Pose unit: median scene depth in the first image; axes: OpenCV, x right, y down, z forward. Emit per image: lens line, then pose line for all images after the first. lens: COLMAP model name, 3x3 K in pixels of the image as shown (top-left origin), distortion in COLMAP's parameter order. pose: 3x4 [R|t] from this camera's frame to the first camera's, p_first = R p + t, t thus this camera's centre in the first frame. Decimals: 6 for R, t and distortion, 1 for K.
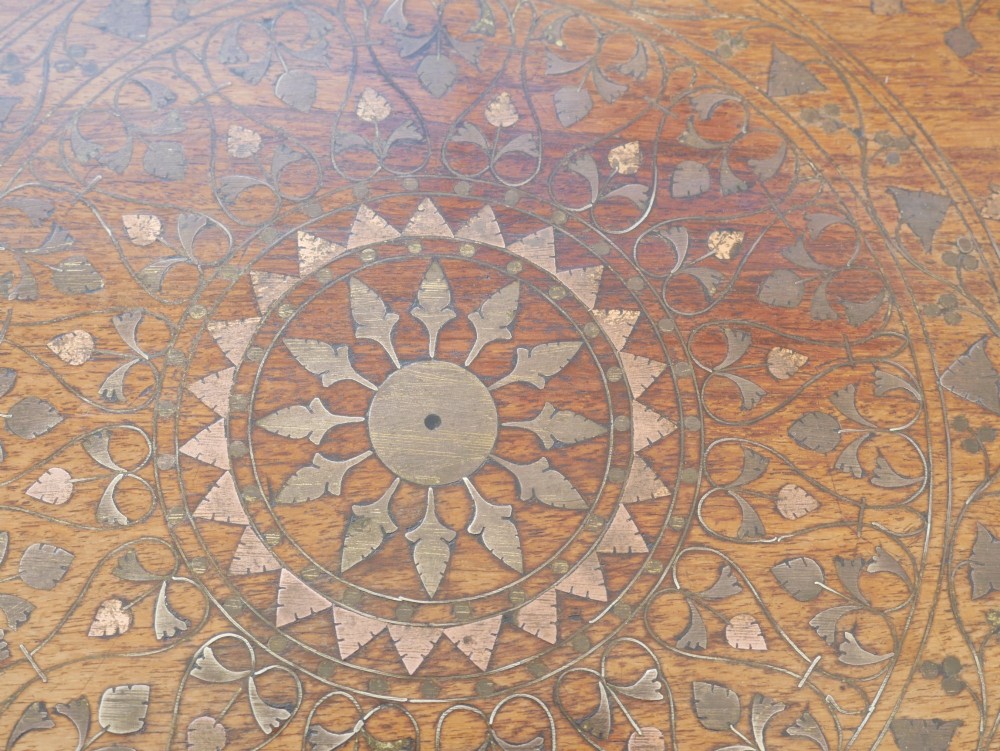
lens RADIAL K [[1504.9, 0, 500.0], [0, 1504.9, 375.5], [0, 0, 1]] dist [0.016319, -0.072015]
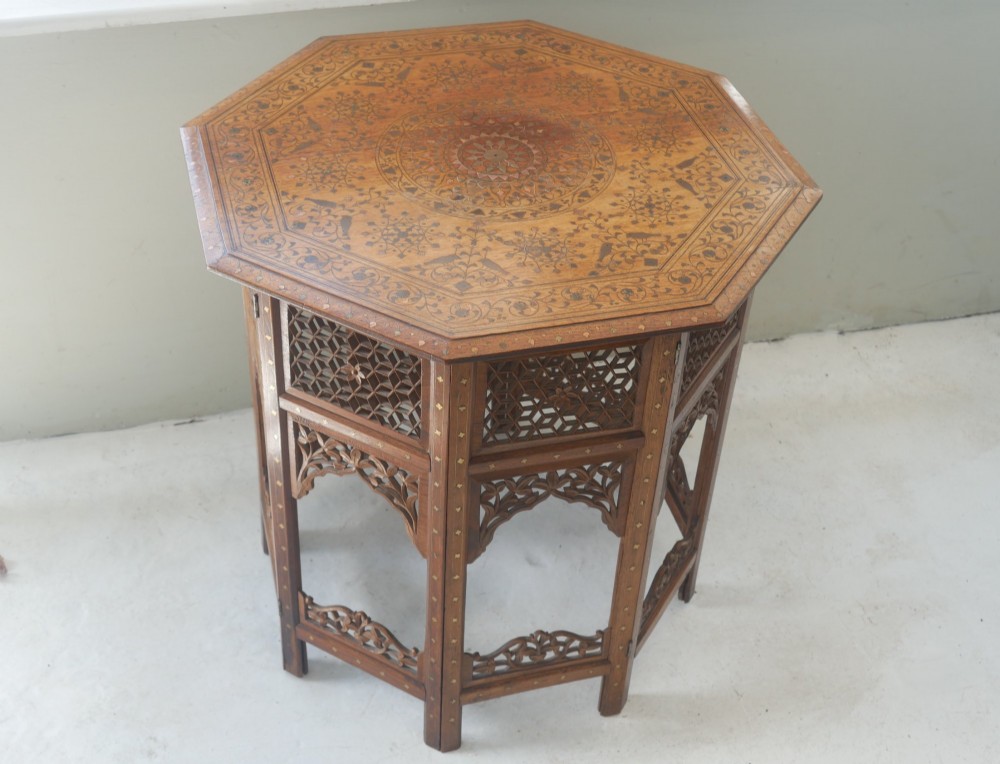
lens RADIAL K [[1393.3, 0, 479.7], [0, 1393.3, 374.6], [0, 0, 1]] dist [-0.006678, 0.016686]
pose [[0.967470, -0.184705, 0.172875, -1.064237], [0.246642, 0.840712, -0.482048, 2.957097], [-0.056302, 0.509005, 0.858920, -2.744765]]
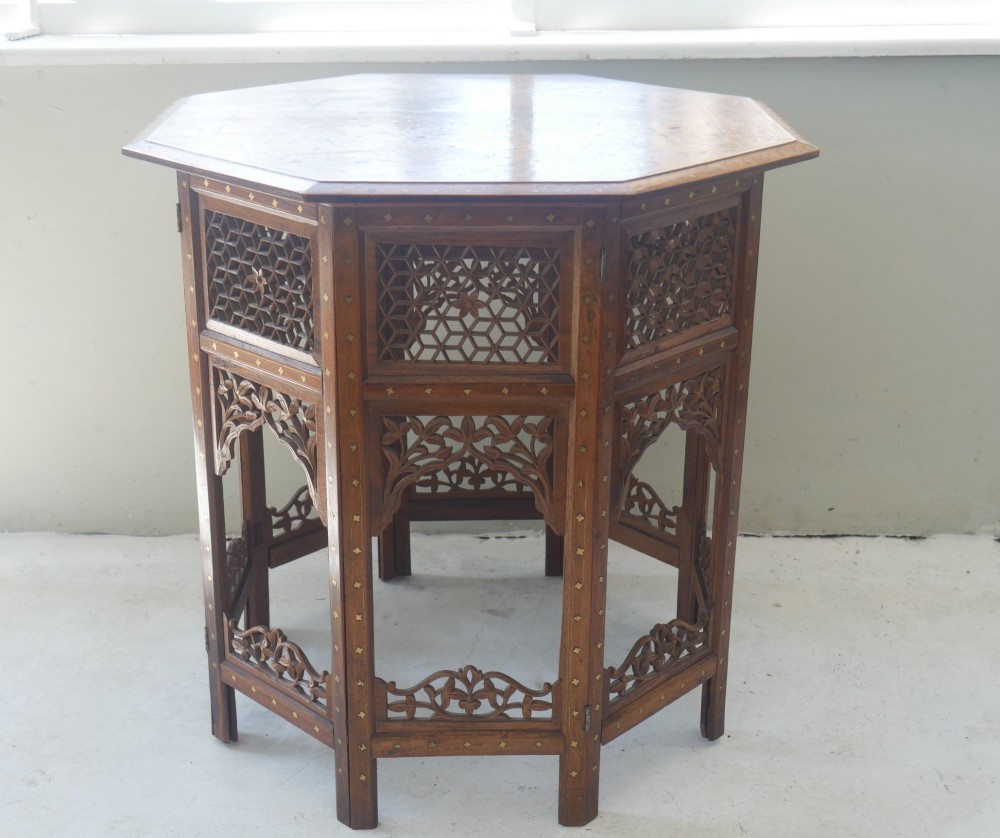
lens RADIAL K [[1485.4, 0, 500.0], [0, 1485.4, 419.0], [0, 0, 1]] dist [-0.007532, -0.006224]
pose [[0.998138, -0.059017, -0.015427, 0.058397], [0.026470, 0.646889, -0.762124, 4.292384], [0.054958, 0.760297, 0.647247, -1.381111]]
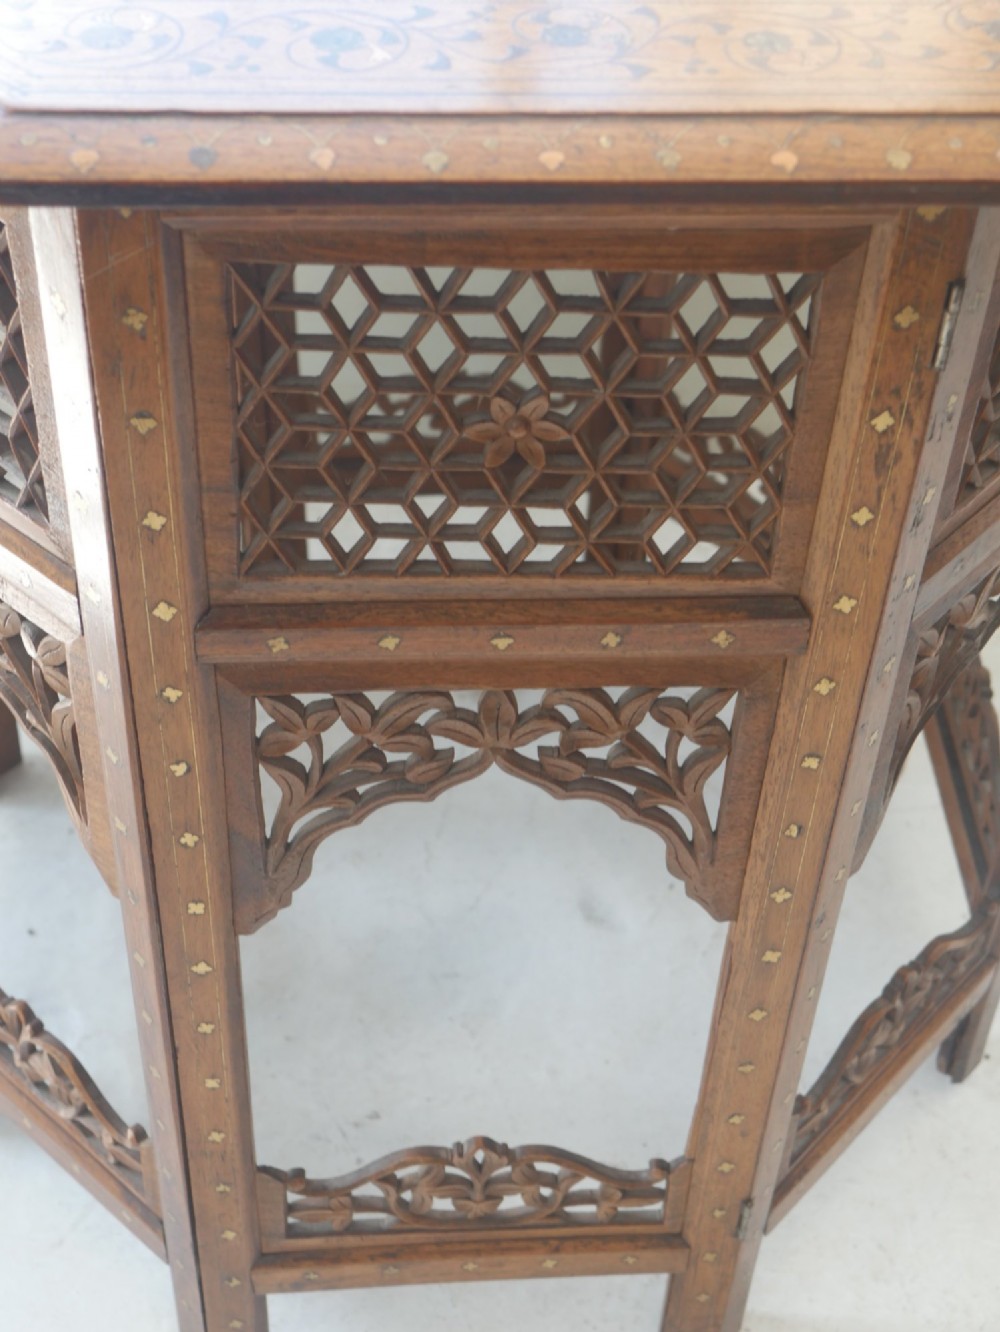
lens RADIAL K [[2004.5, 0, 500.0], [0, 2004.5, 666.0], [0, 0, 1]] dist [0.016319, -0.072015]
pose [[0.998128, -0.058828, 0.016716, -0.128790], [0.060033, 0.890343, -0.451316, 1.967077], [0.011667, 0.451475, 0.892208, -0.479049]]
